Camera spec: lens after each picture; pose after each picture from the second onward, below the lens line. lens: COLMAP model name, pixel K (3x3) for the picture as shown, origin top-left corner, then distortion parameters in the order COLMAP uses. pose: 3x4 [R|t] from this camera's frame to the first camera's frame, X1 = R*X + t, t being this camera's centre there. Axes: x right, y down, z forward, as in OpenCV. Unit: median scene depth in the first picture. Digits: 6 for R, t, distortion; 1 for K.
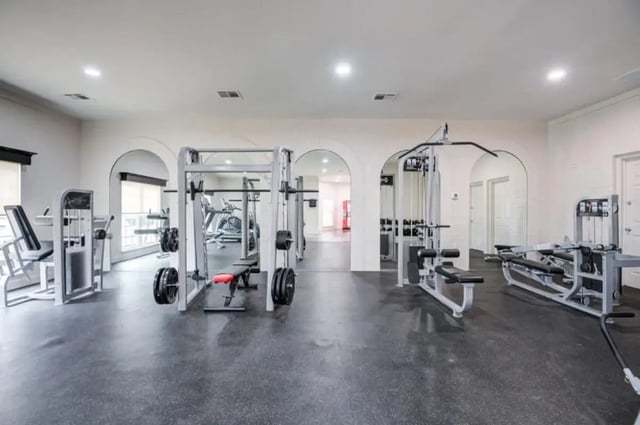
lens RADIAL K [[299.3, 0, 319.4], [0, 299.3, 211.6], [0, 0, 1]] dist [-0.031432, -0.001887]
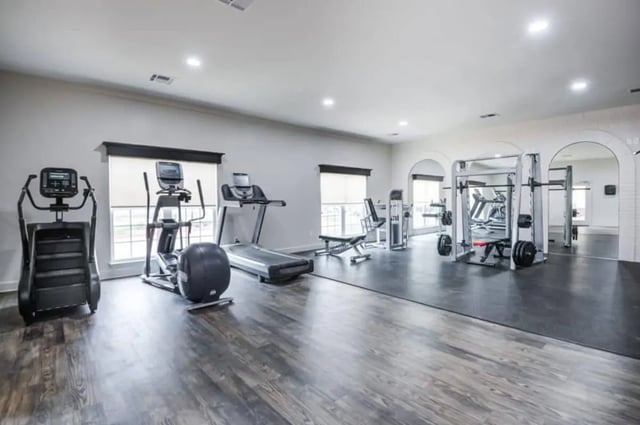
lens RADIAL K [[299.3, 0, 319.7], [0, 299.3, 208.9], [0, 0, 1]] dist [-0.031432, -0.001887]
pose [[0.649074, 0.013514, -0.760606, 0.258293], [0.006213, 0.999715, 0.023065, 0.000735], [0.760700, -0.019697, 0.648804, -0.532390]]
